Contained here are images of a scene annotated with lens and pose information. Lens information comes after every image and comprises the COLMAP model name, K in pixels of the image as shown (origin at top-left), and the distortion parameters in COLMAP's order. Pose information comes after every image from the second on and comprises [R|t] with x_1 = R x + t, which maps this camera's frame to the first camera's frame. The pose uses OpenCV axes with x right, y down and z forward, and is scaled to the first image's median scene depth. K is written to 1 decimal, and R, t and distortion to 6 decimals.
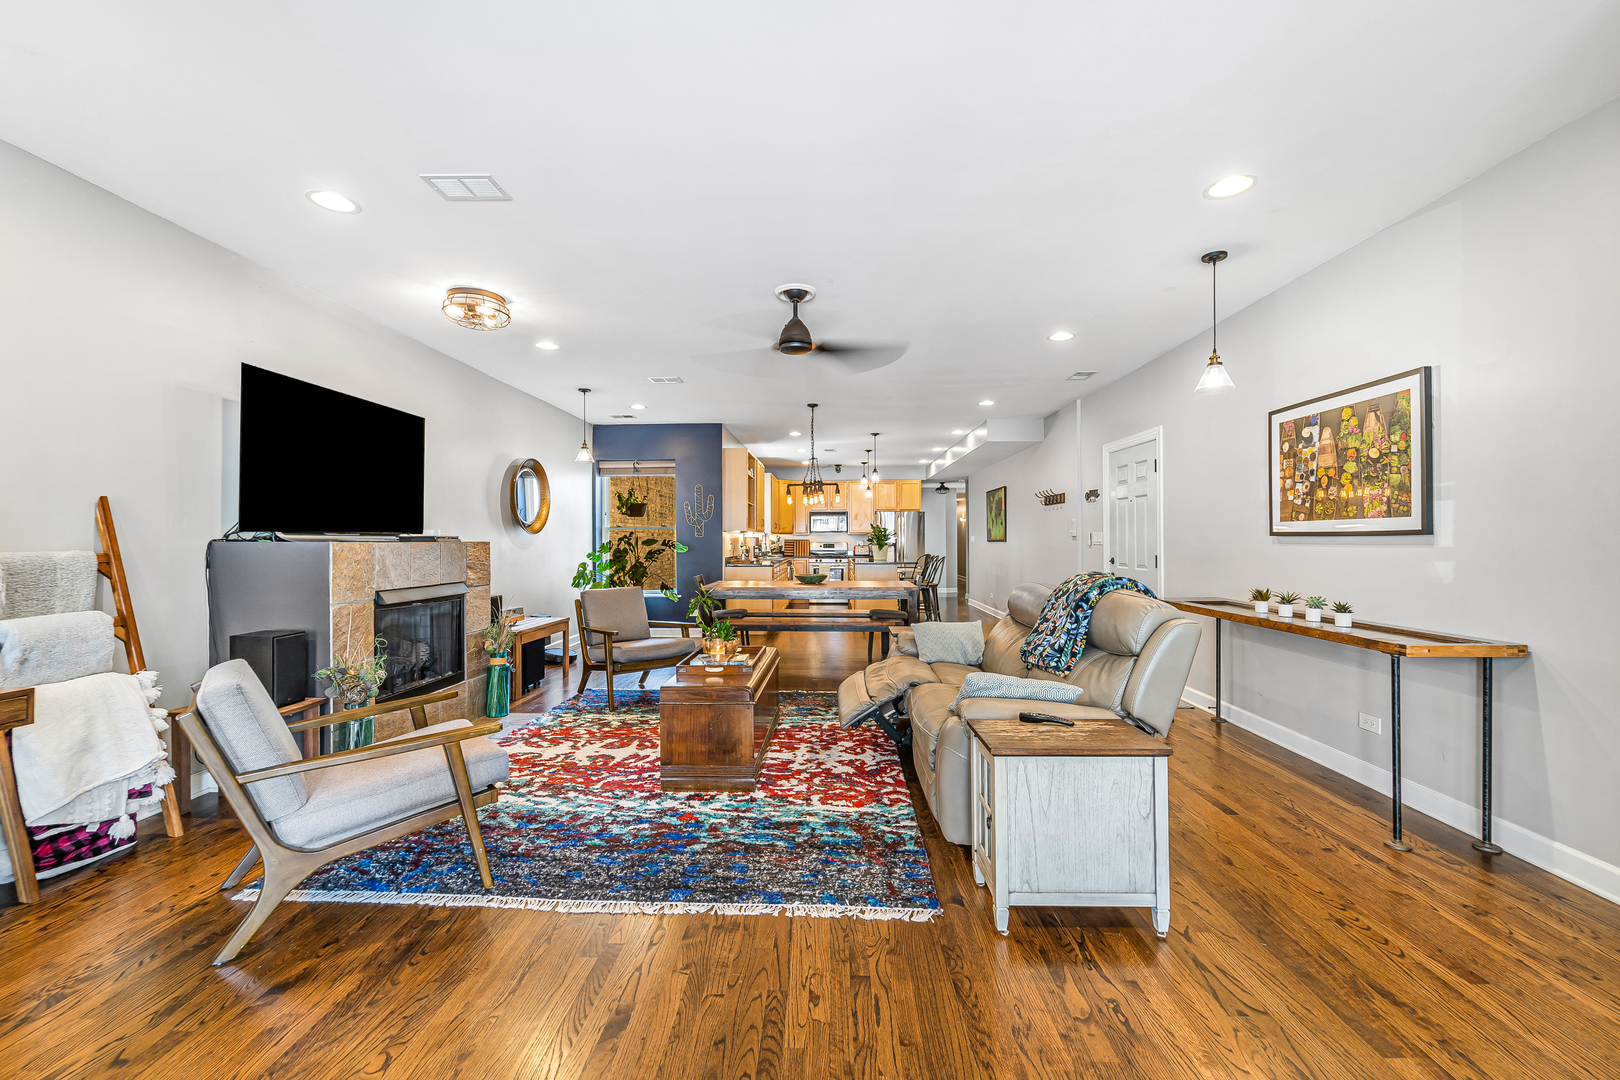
lens RADIAL K [[664.1, 0, 808.9], [0, 664.1, 537.8], [0, 0, 1]] dist [0.003617, -0.001178]
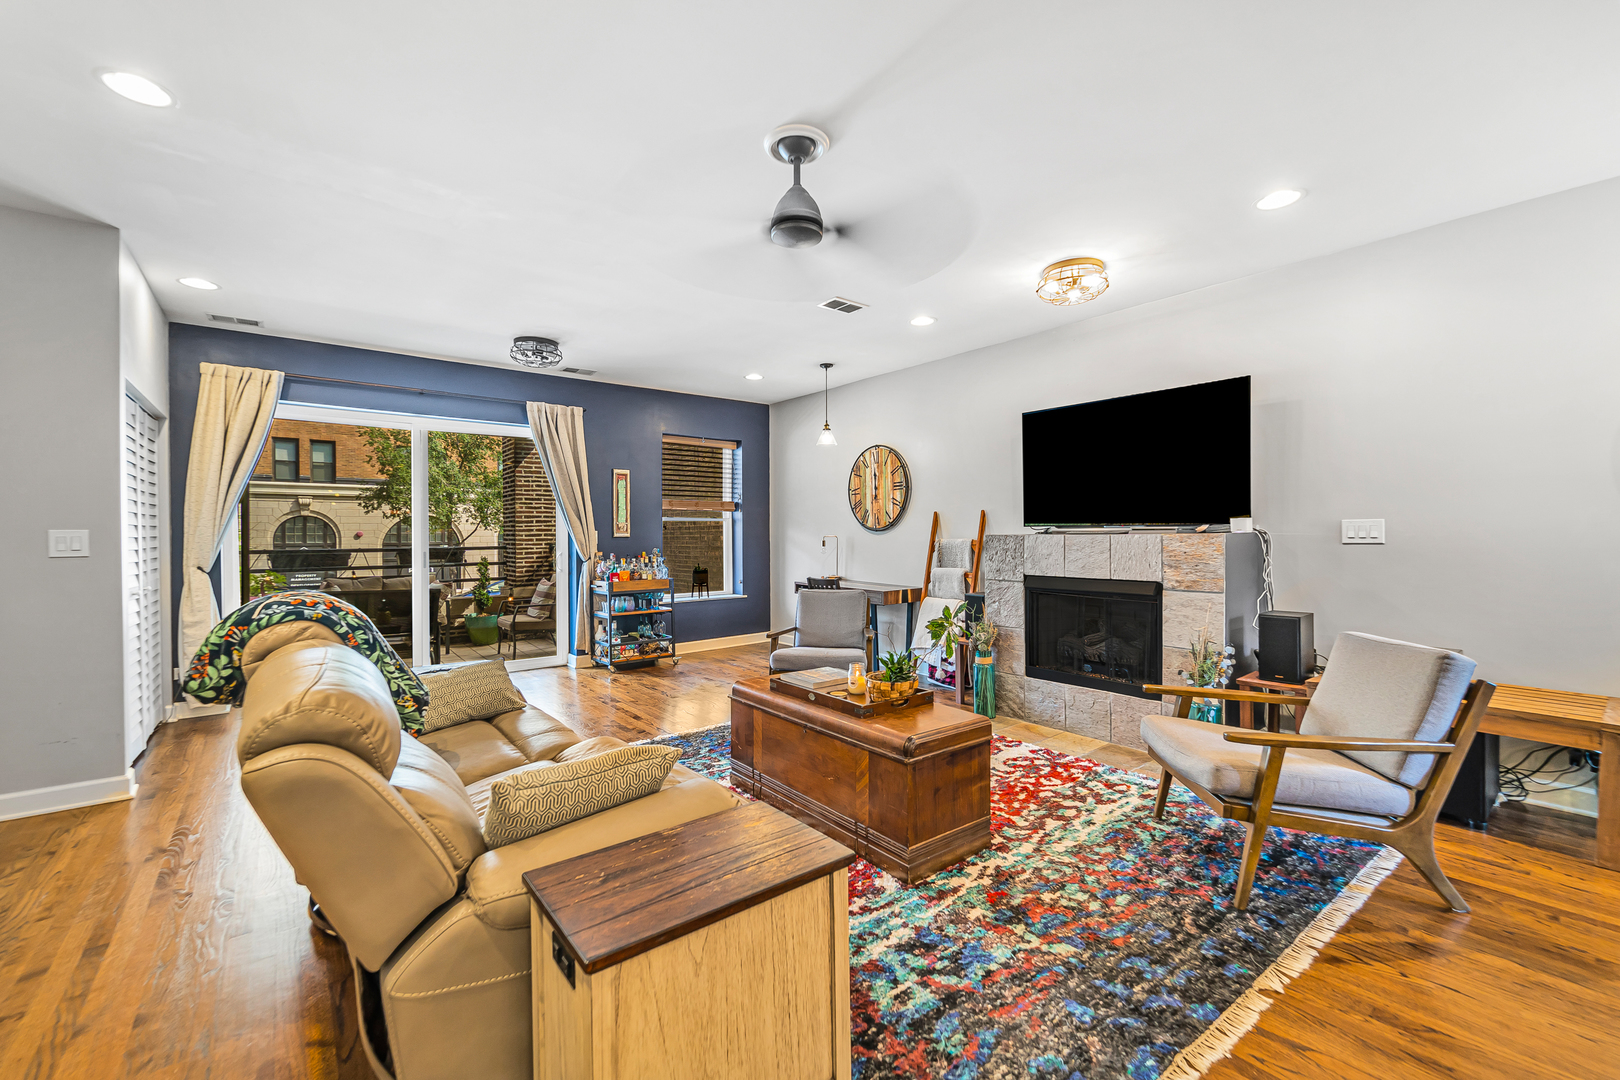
lens RADIAL K [[664.1, 0, 815.9], [0, 664.1, 544.2], [0, 0, 1]] dist [0.003617, -0.001178]
pose [[-0.755659, 0.016847, -0.654748, 0.146651], [0.011312, 0.999856, 0.012672, 0.001568], [0.654867, 0.002169, -0.755741, 0.568567]]
